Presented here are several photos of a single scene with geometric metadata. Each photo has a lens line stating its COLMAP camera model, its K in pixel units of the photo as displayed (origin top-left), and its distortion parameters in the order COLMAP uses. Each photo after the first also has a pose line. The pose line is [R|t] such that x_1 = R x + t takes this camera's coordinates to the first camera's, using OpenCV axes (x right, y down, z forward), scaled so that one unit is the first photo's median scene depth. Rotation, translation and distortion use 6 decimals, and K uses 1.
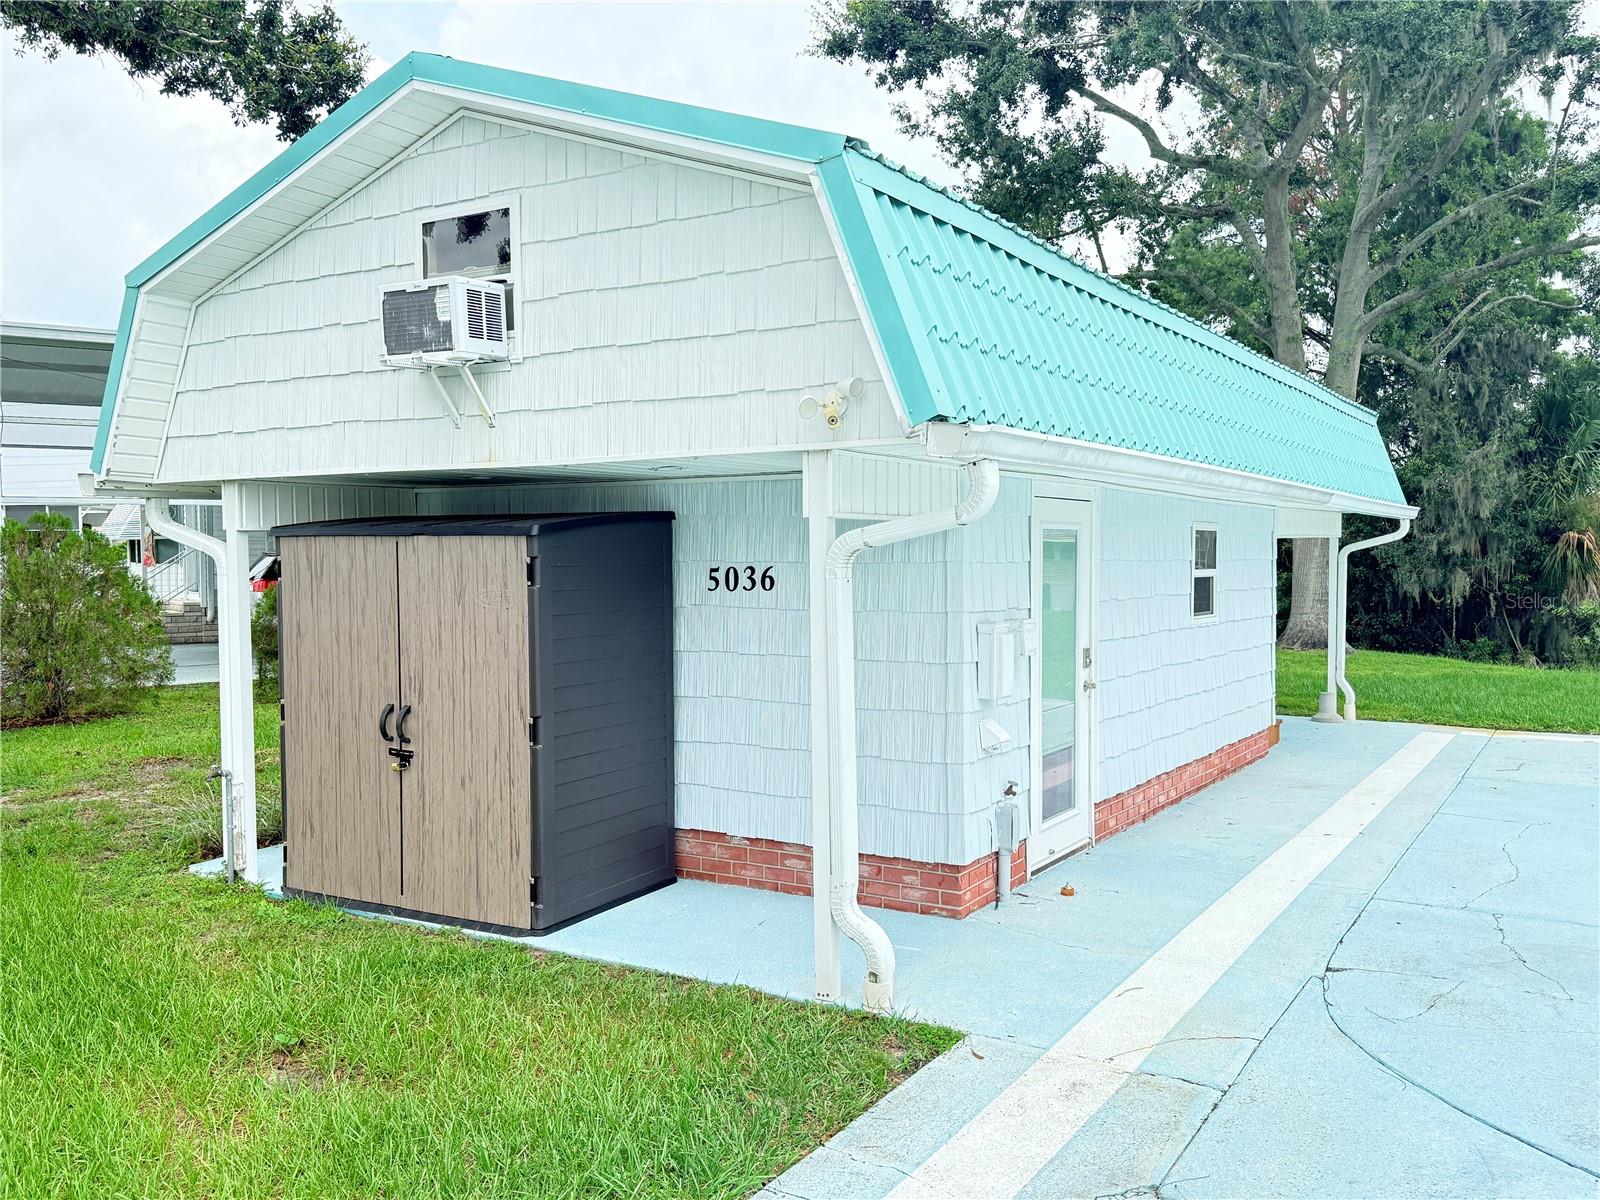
lens RADIAL K [[1321.7, 0, 800.6], [0, 1321.7, 604.4], [0, 0, 1]] dist [0.007330, -0.012845]
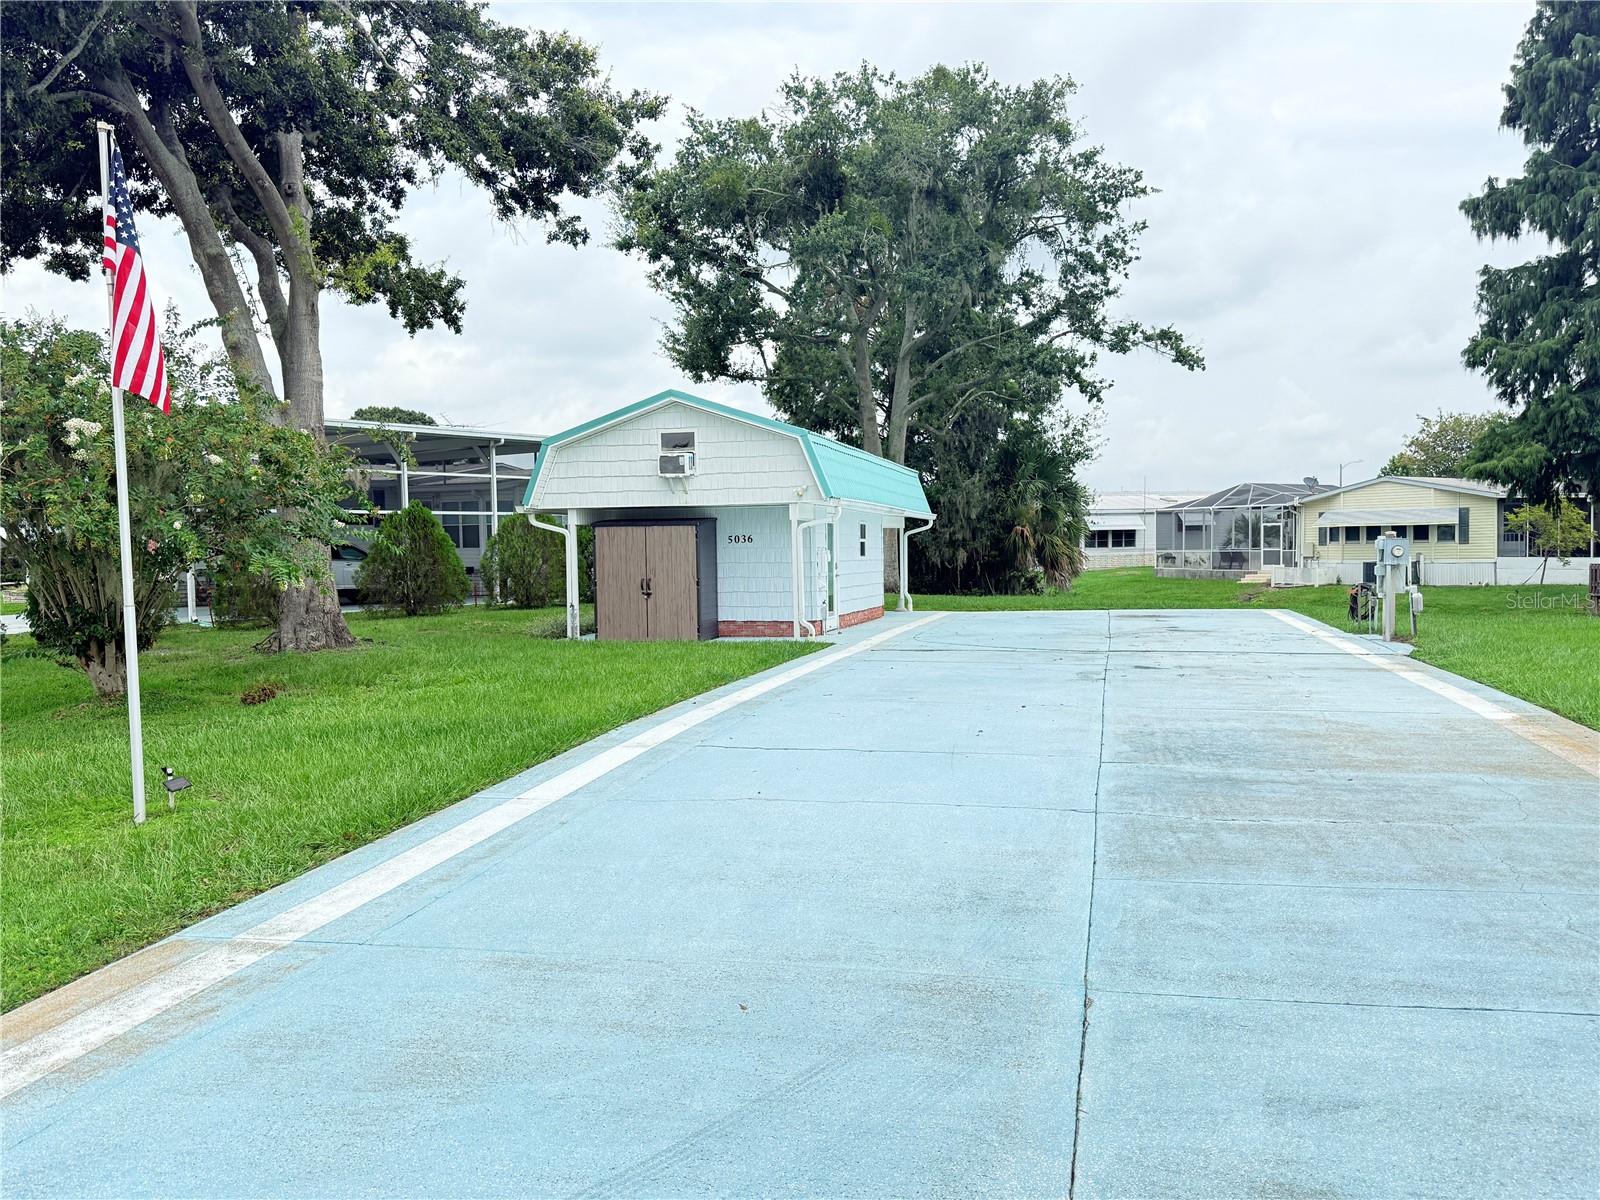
lens RADIAL K [[1321.7, 0, 801.0], [0, 1321.7, 600.6], [0, 0, 1]] dist [0.007330, -0.012845]
pose [[0.946624, -0.022281, 0.321569, -0.309779], [0.023283, 0.999729, 0.000732, 0.042887], [-0.321498, 0.006794, 0.946886, -0.684156]]
